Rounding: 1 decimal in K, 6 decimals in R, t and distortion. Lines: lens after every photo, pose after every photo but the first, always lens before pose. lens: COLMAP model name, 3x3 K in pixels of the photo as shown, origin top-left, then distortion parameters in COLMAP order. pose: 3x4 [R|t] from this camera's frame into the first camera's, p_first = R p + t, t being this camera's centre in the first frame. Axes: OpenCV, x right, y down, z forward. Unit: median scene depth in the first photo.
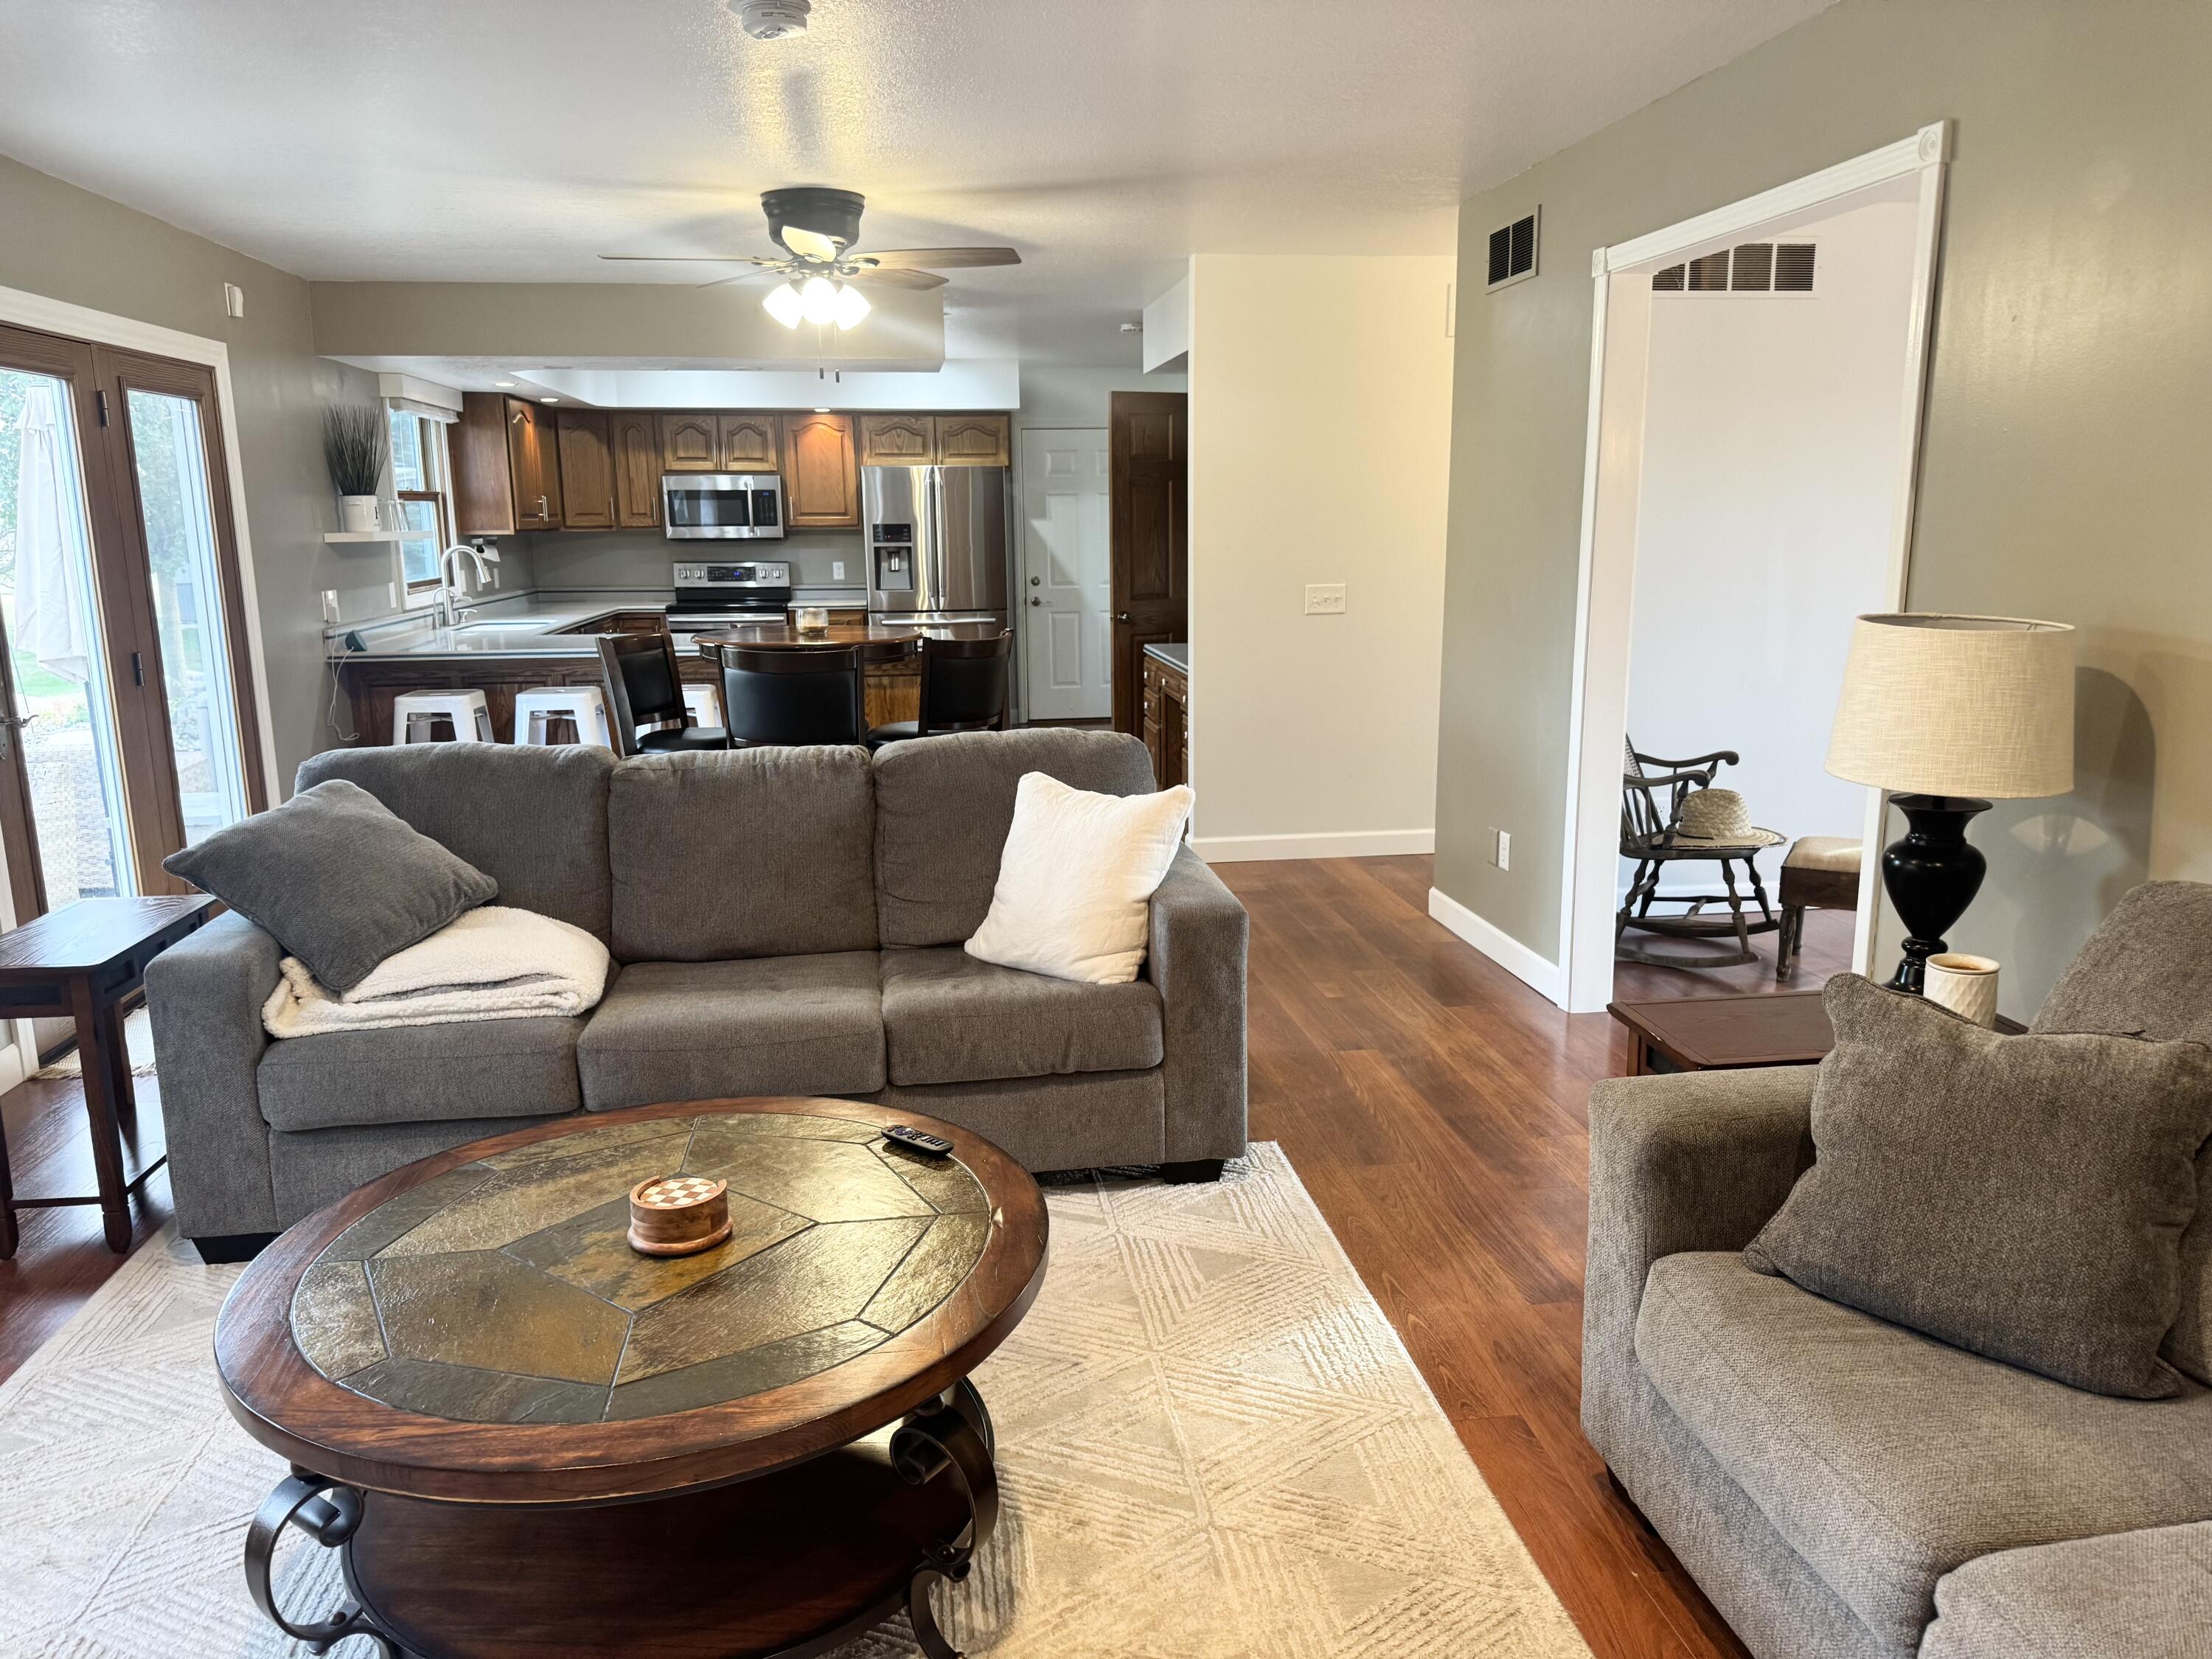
lens RADIAL K [[1535.8, 0, 1127.2], [0, 1535.8, 851.2], [0, 0, 1]] dist [0.001858, -0.009470]
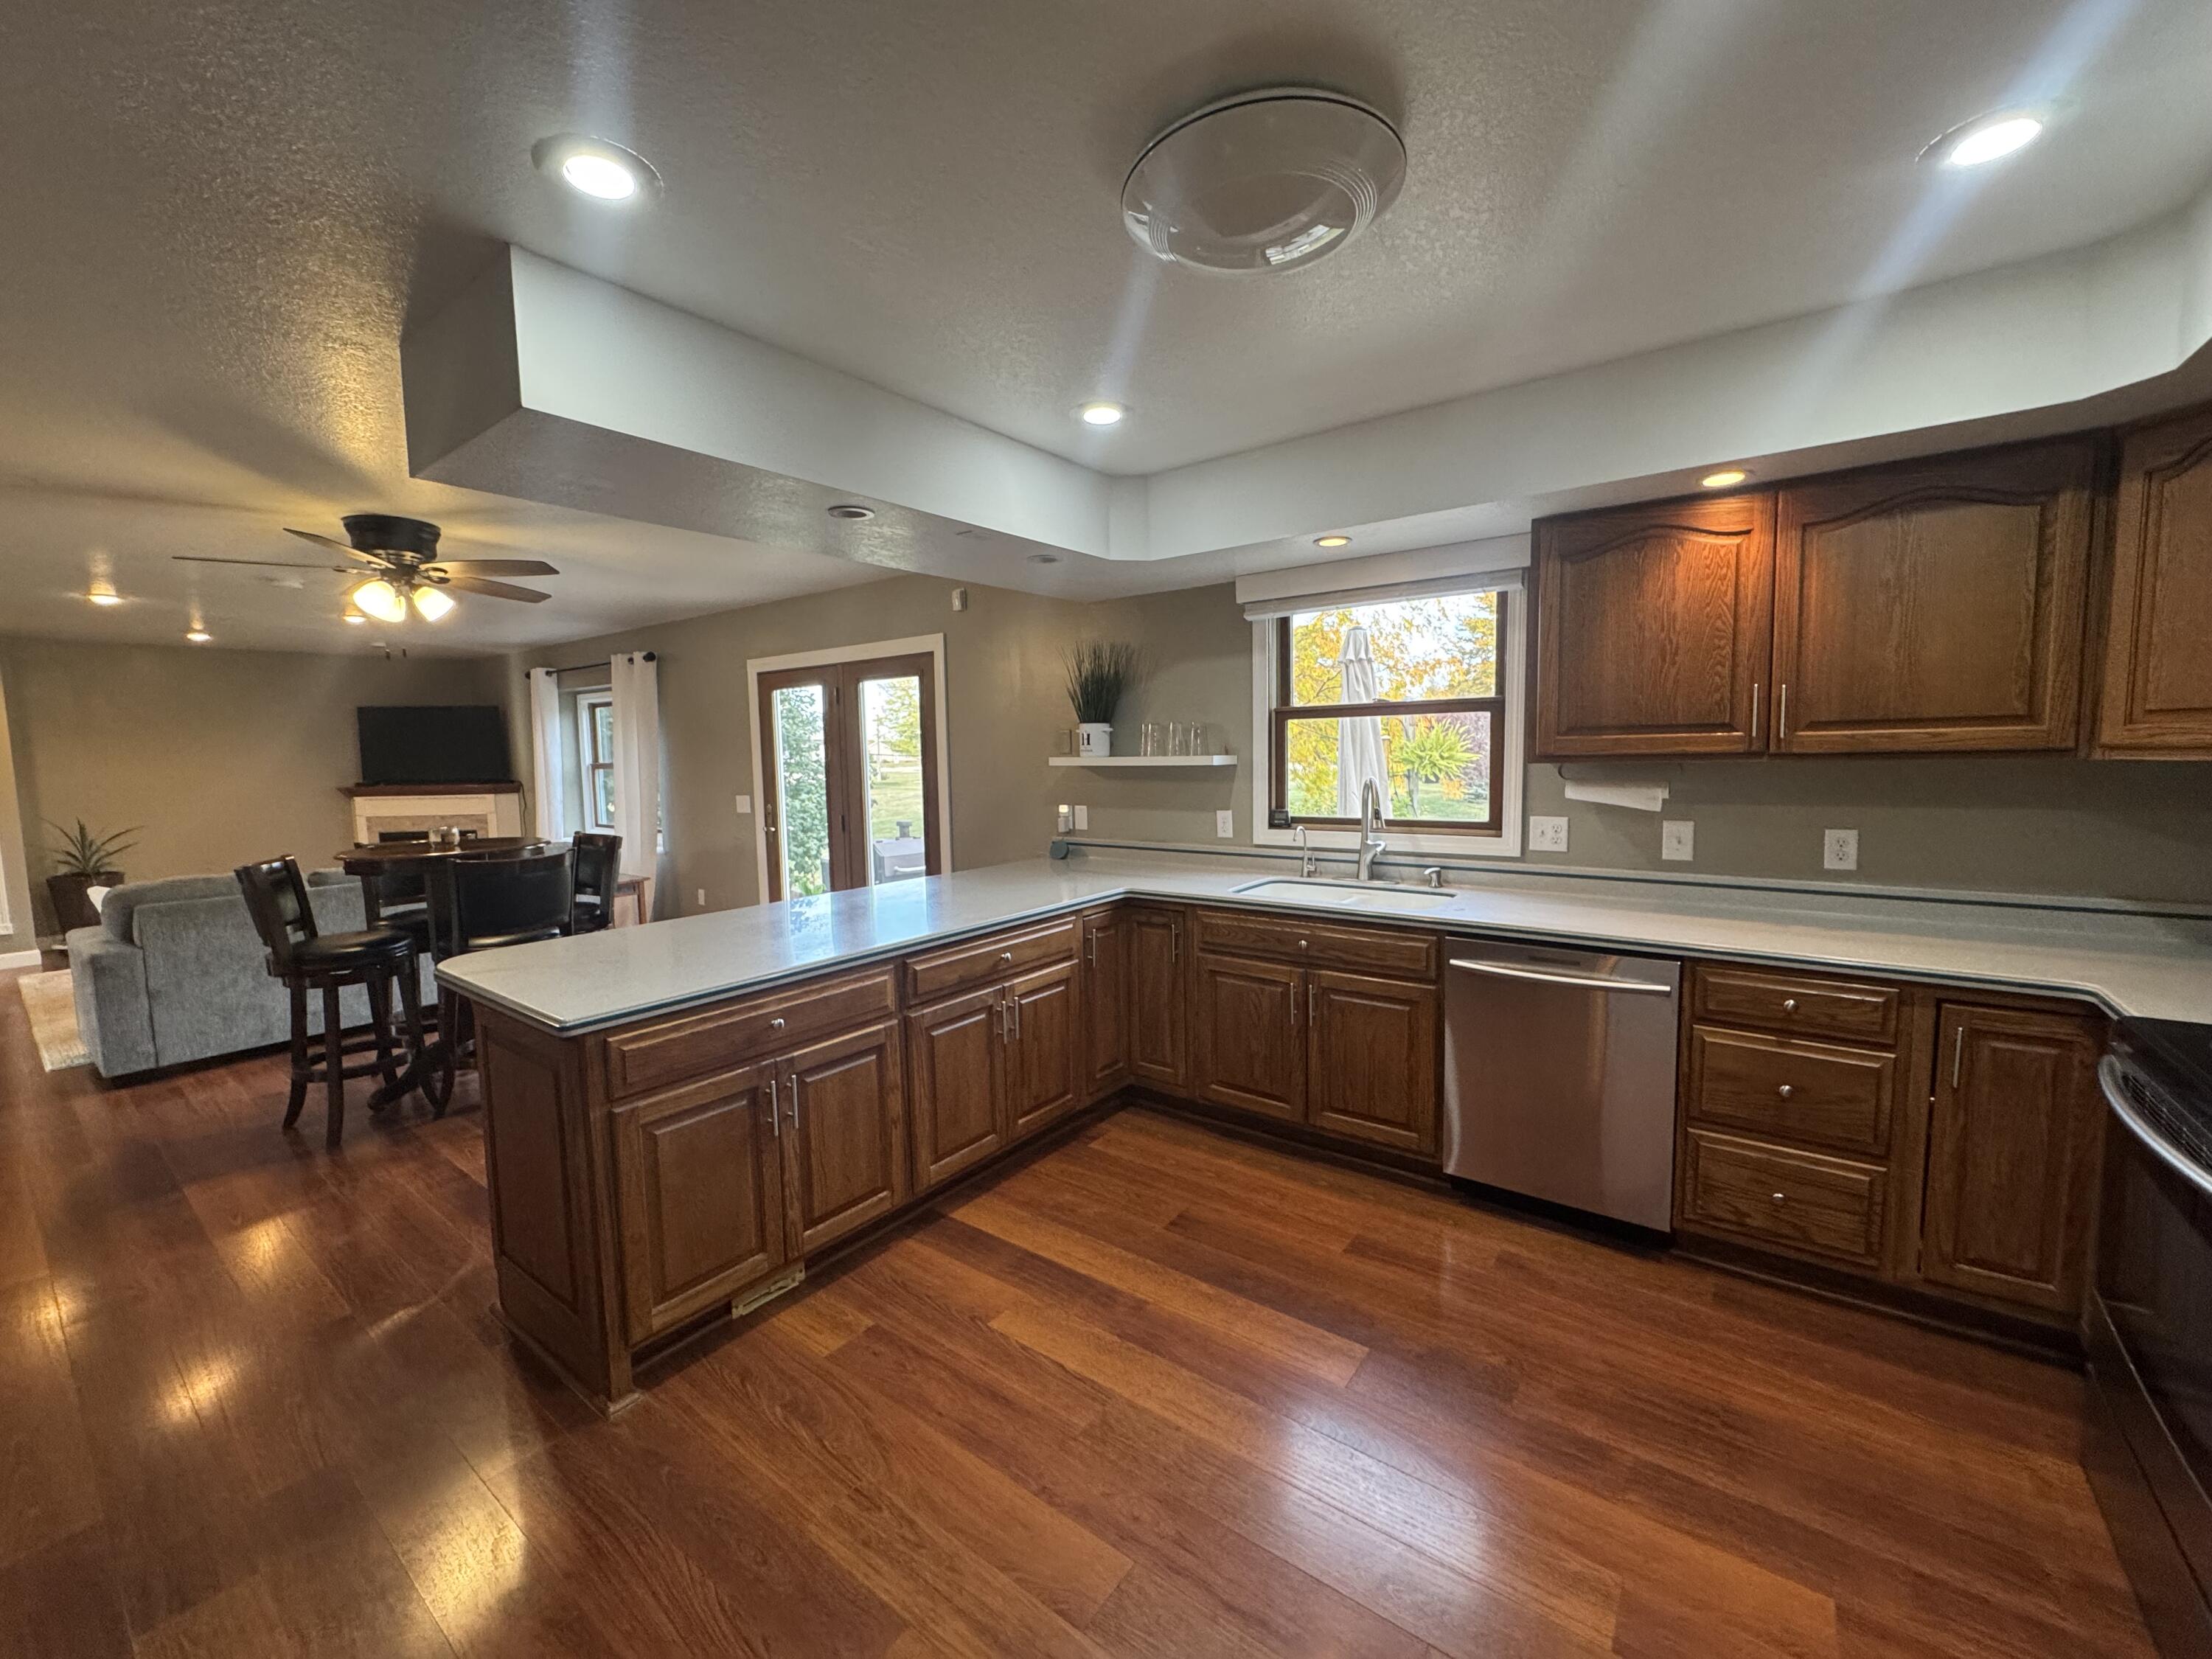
lens RADIAL K [[873.3, 0, 1108.9], [0, 873.3, 823.6], [0, 0, 1]] dist [-0.001861, 0.000031]
pose [[-0.711476, 0.080012, -0.698140, -0.046484], [-0.126813, 0.962566, 0.239553, -0.206687], [0.691173, 0.258970, -0.674696, 0.950662]]
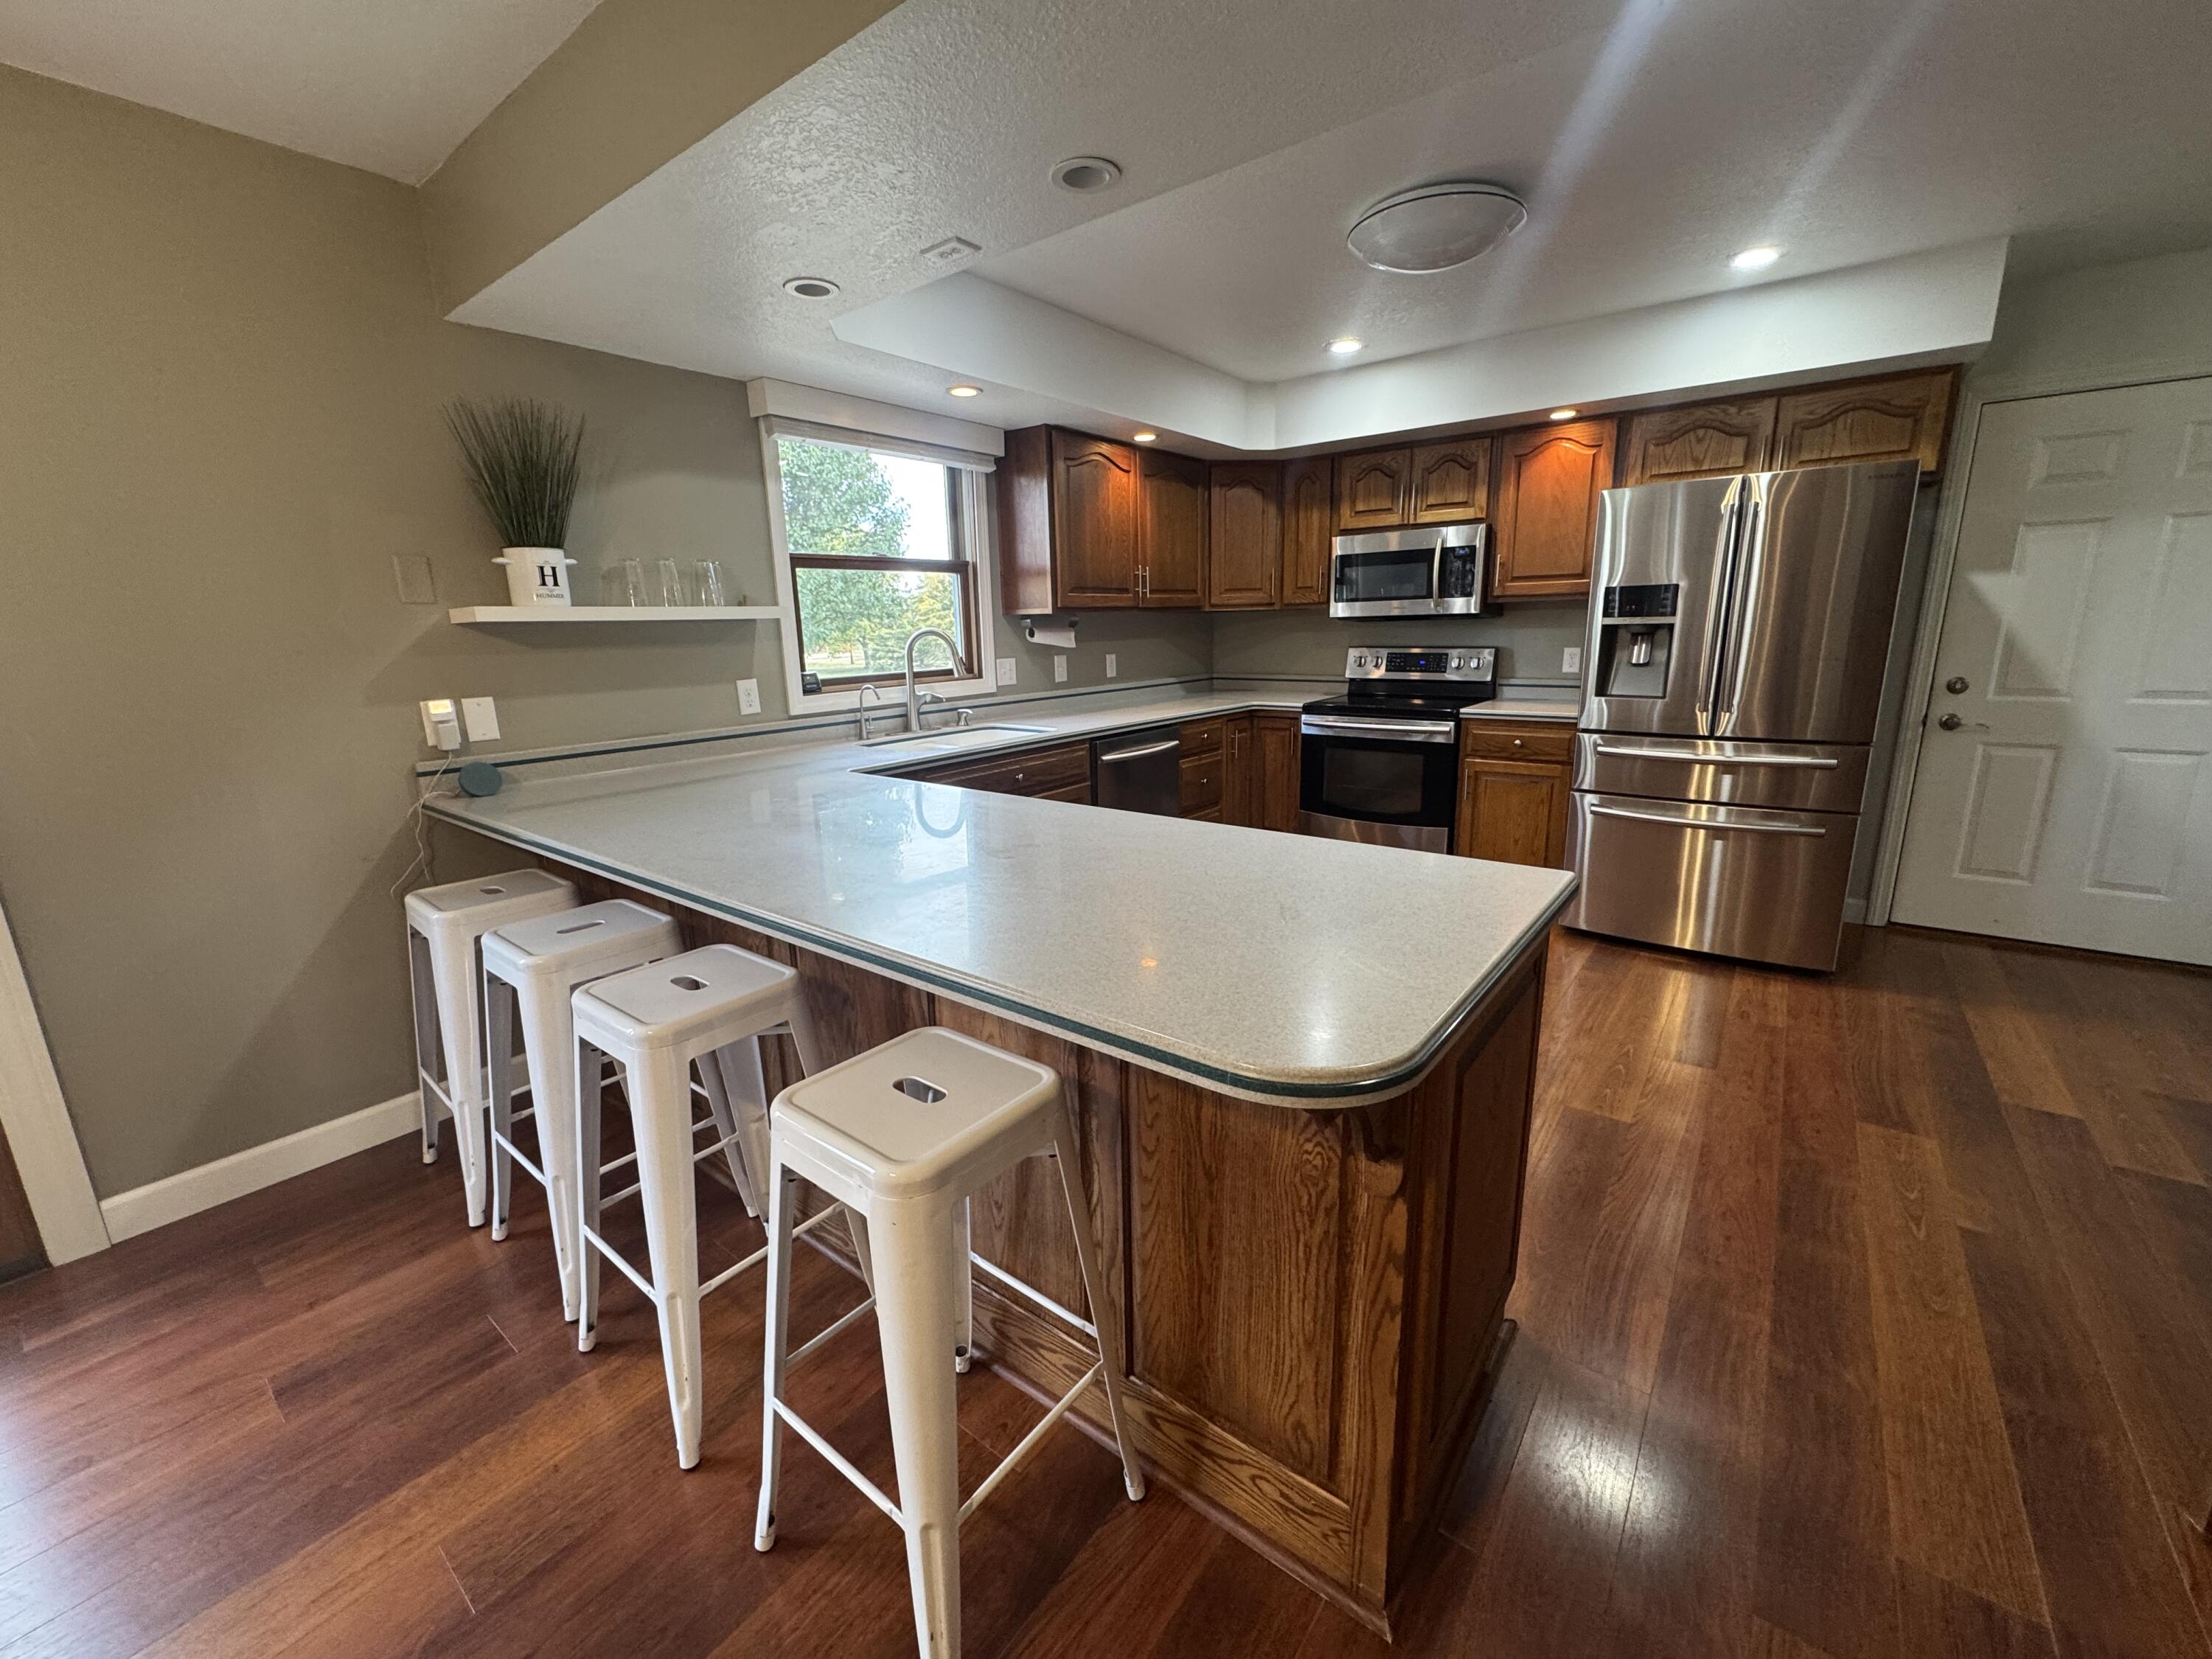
lens RADIAL K [[873.3, 0, 1095.8], [0, 873.3, 828.2], [0, 0, 1]] dist [-0.001861, 0.000031]
pose [[0.682463, 0.156970, -0.713866, -0.042141], [-0.136526, 0.986855, 0.086476, -0.118269], [0.718057, 0.038445, 0.694922, 0.602321]]
